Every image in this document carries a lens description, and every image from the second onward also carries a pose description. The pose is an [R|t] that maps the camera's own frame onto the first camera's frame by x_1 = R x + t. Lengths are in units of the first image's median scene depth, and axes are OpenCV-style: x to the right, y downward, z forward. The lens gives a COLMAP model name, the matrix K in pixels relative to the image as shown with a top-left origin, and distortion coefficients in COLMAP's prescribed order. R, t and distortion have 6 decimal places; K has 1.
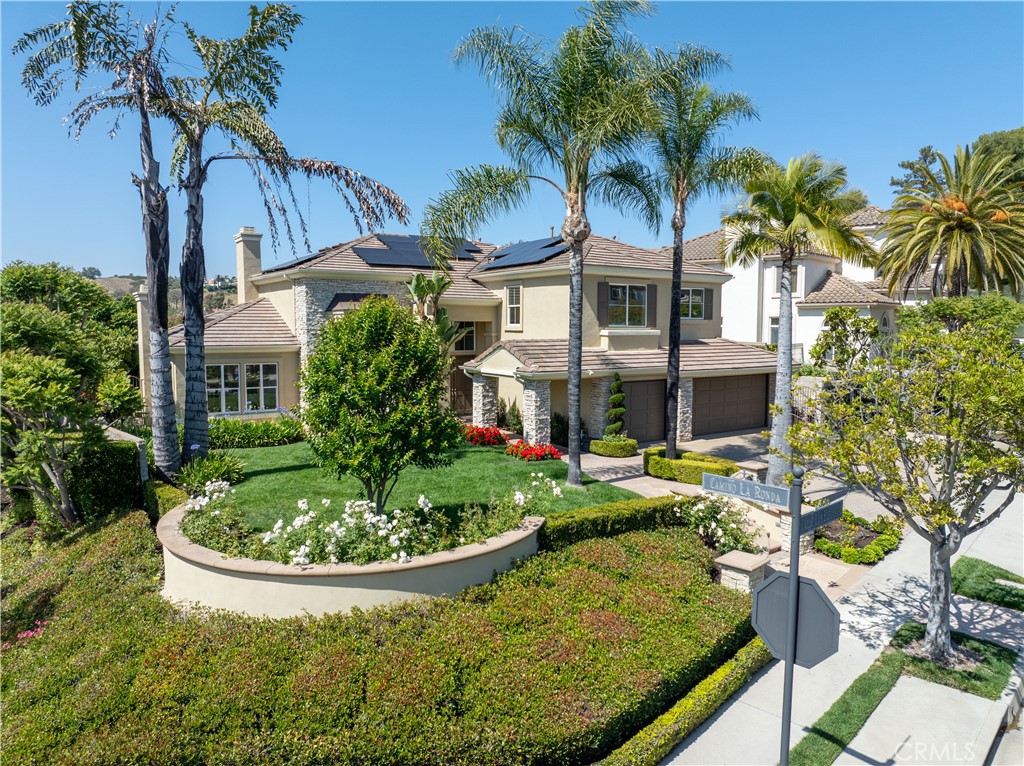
lens RADIAL K [[723.6, 0, 512.0], [0, 723.6, 383.0], [0, 0, 1]] dist [-0.035284, 0.003306]
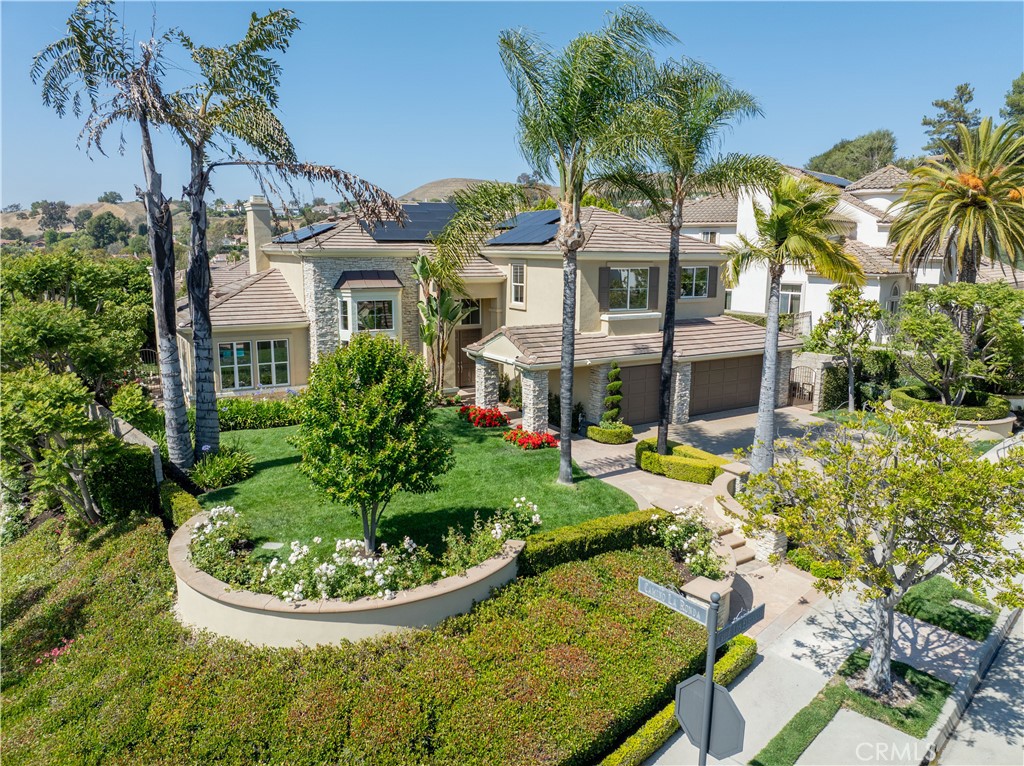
lens RADIAL K [[723.6, 0, 512.0], [0, 723.6, 383.0], [0, 0, 1]] dist [-0.035284, 0.003306]
pose [[0.999493, 0.011562, -0.029666, 0.040604], [-0.008428, 0.994574, 0.103689, -0.117291], [0.030704, -0.103387, 0.994167, -0.032290]]
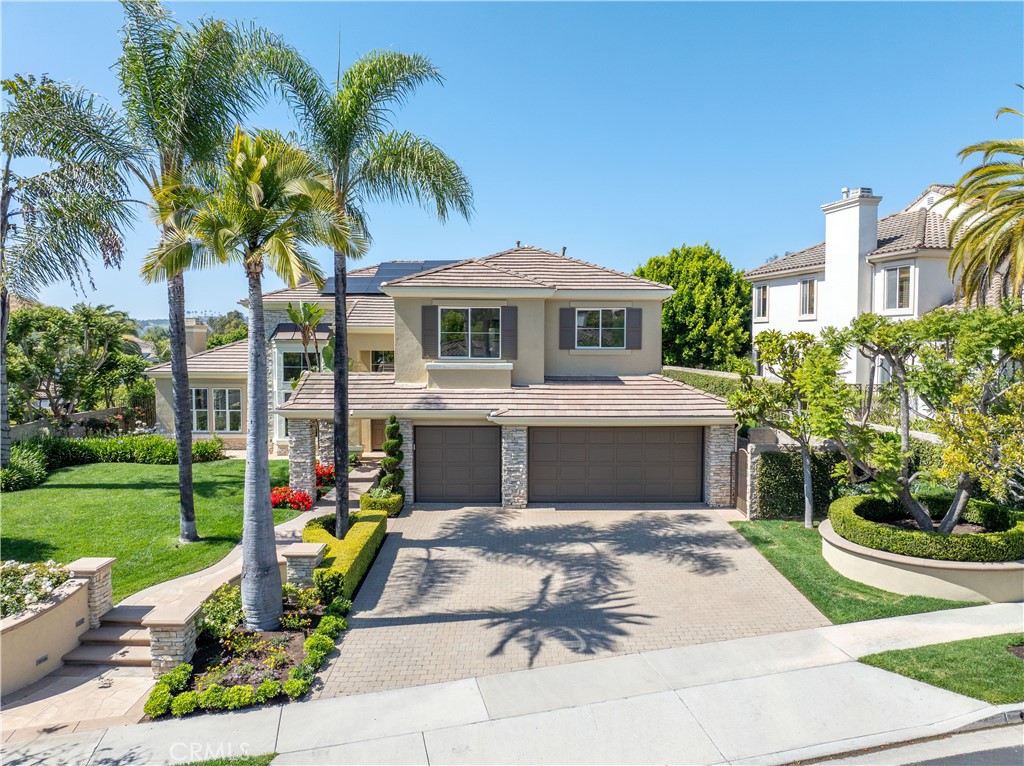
lens RADIAL K [[716.6, 0, 512.0], [0, 716.6, 383.0], [0, 0, 1]] dist [0.004377, -0.119374]
pose [[0.834890, 0.028825, -0.549661, 0.947541], [-0.044381, 0.998902, -0.015027, -0.059369], [0.548624, 0.036940, 0.835253, 0.511831]]
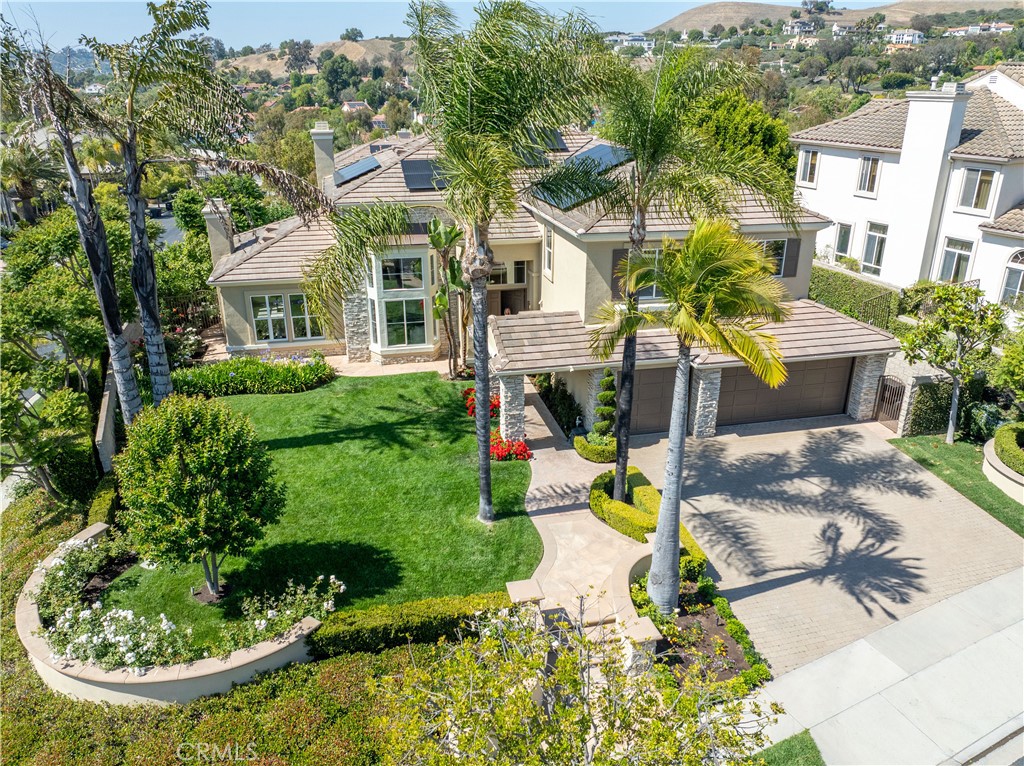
lens RADIAL K [[784.5, 0, 515.1], [0, 784.5, 408.0], [0, 0, 1]] dist [-0.040121, 0.005220]
pose [[0.936791, 0.134730, -0.322910, 0.470481], [-0.028024, 0.948817, 0.314581, -0.352605], [0.348765, -0.285648, 0.892619, 0.125434]]
